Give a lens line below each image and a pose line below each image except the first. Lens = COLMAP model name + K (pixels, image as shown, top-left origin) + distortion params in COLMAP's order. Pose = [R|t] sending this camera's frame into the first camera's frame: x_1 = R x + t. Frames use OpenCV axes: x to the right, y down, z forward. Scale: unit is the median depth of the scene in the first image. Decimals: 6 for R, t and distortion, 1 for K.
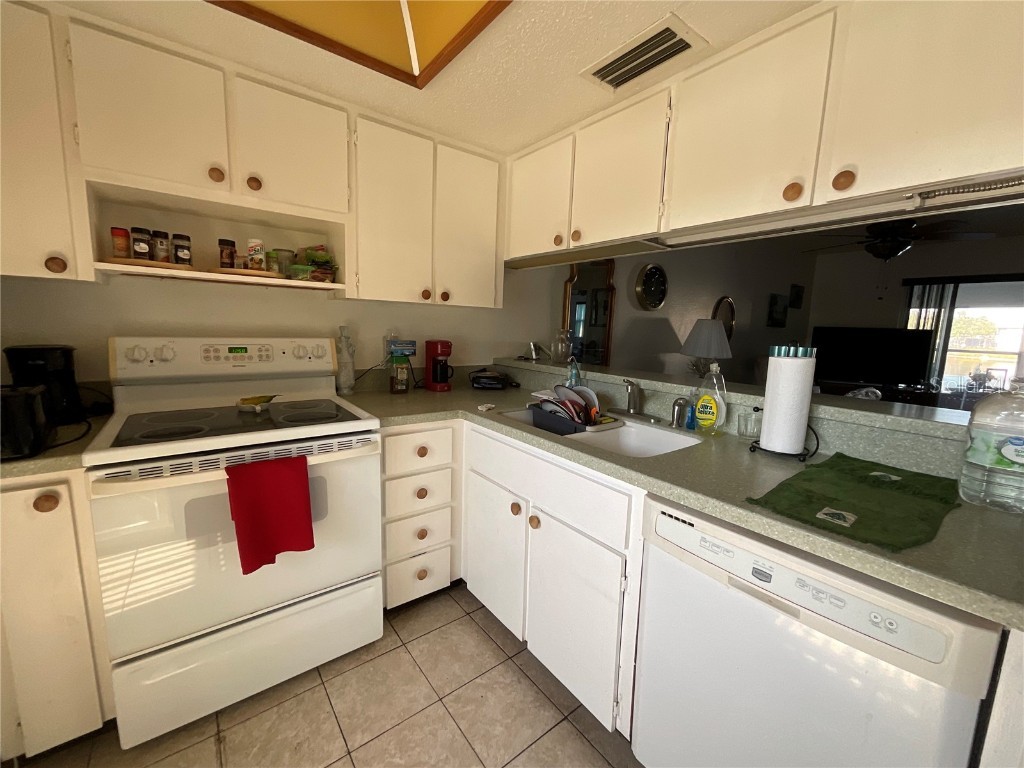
lens RADIAL K [[414.9, 0, 511.0], [0, 414.9, 385.1], [0, 0, 1]] dist [0.000697, 0.001600]
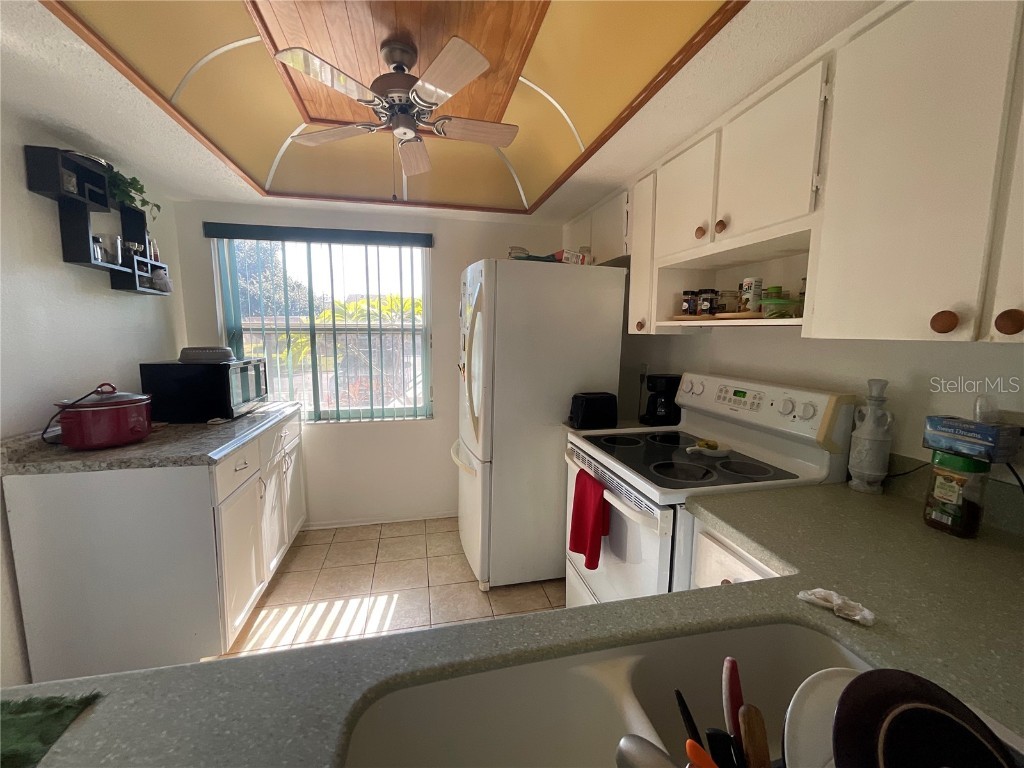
lens RADIAL K [[414.9, 0, 510.1], [0, 414.9, 383.6], [0, 0, 1]] dist [0.000697, 0.001600]
pose [[-0.420362, 0.081080, -0.903727, 0.464373], [-0.147847, 0.976568, 0.156385, -0.188245], [0.895230, 0.199351, -0.398525, 0.939141]]
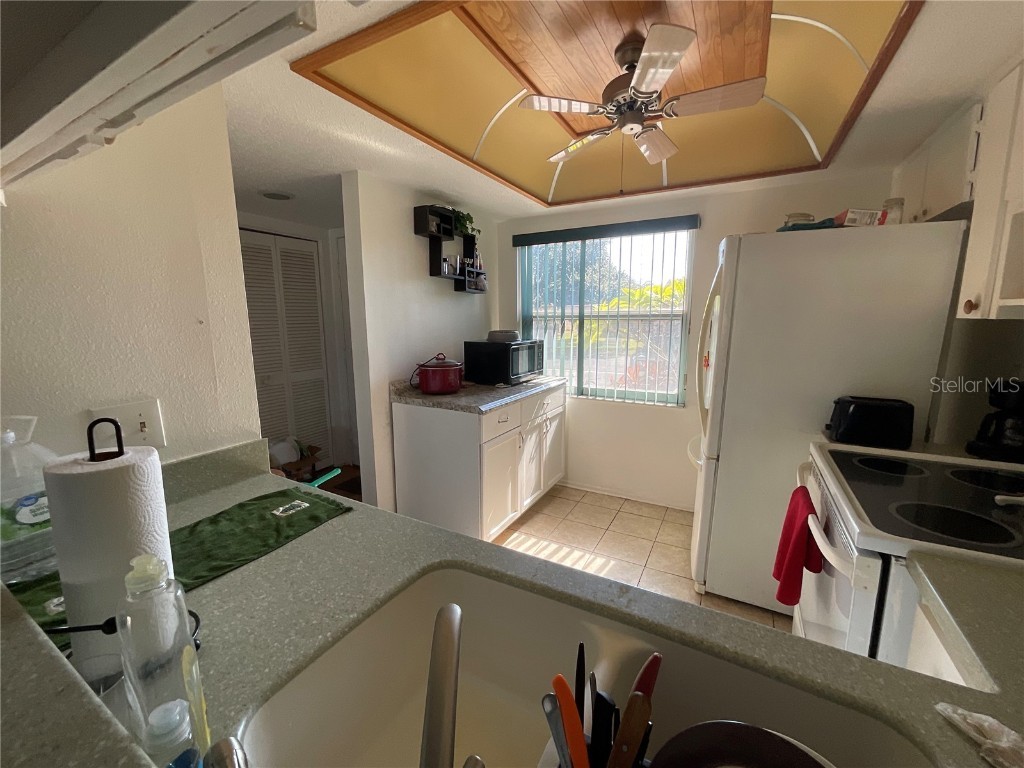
lens RADIAL K [[414.9, 0, 512.7], [0, 414.9, 383.9], [0, 0, 1]] dist [0.000697, 0.001600]
pose [[-0.916001, 0.038725, -0.399303, 0.343052], [-0.079834, 0.957827, 0.276032, -0.228835], [0.393152, 0.284723, -0.874279, 1.169966]]
